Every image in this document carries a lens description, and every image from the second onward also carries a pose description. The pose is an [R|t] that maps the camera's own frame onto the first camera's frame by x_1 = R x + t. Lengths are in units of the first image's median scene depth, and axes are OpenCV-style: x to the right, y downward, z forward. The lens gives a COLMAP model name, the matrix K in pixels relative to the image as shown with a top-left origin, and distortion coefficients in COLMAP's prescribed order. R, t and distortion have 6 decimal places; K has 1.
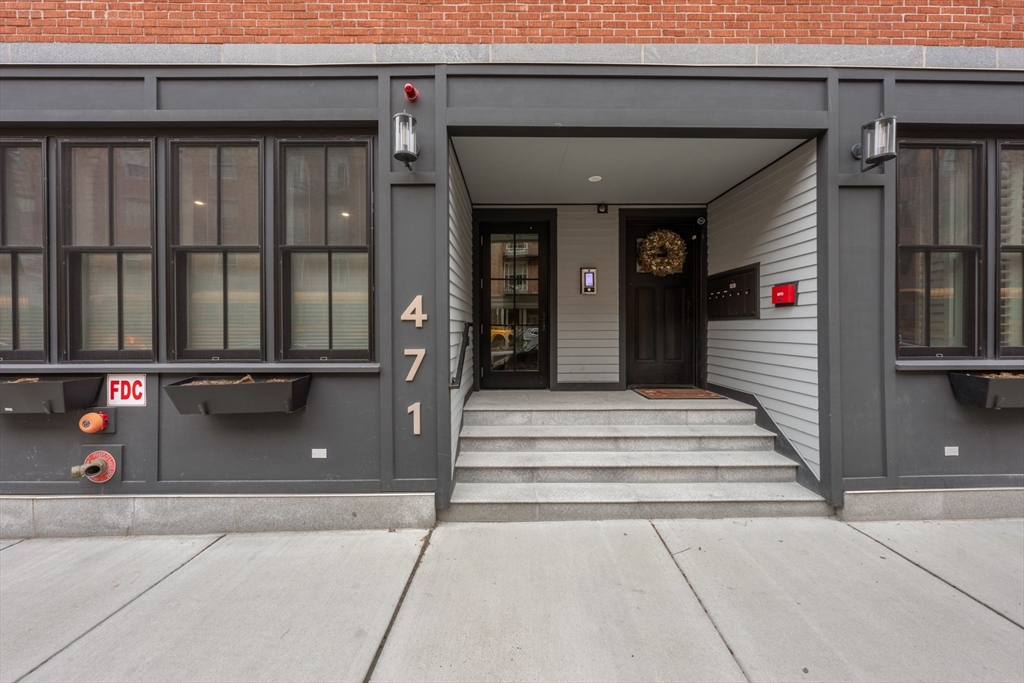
lens RADIAL K [[355.6, 0, 513.3], [0, 355.6, 333.7], [0, 0, 1]] dist [-0.001562, -0.000086]
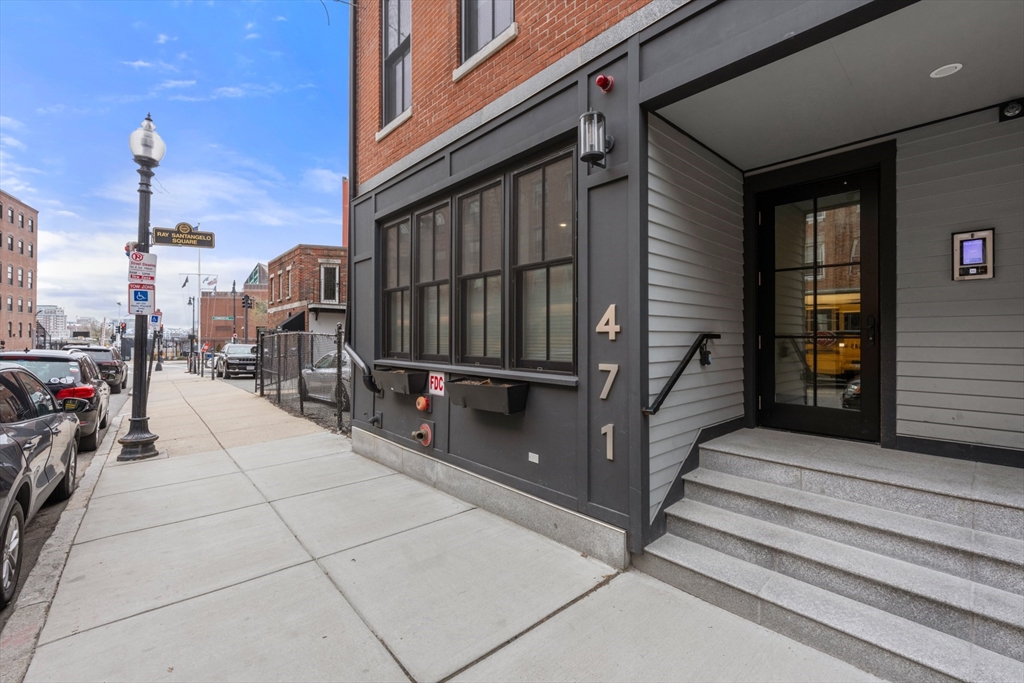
lens RADIAL K [[431.0, 0, 512.0], [0, 431.0, 341.5], [0, 0, 1]] dist [-0.000071, 0.000036]
pose [[0.670067, 0.011420, -0.742213, 0.363475], [-0.016737, 0.999860, 0.000274, -0.010080], [0.742112, 0.012239, 0.670164, 0.083814]]
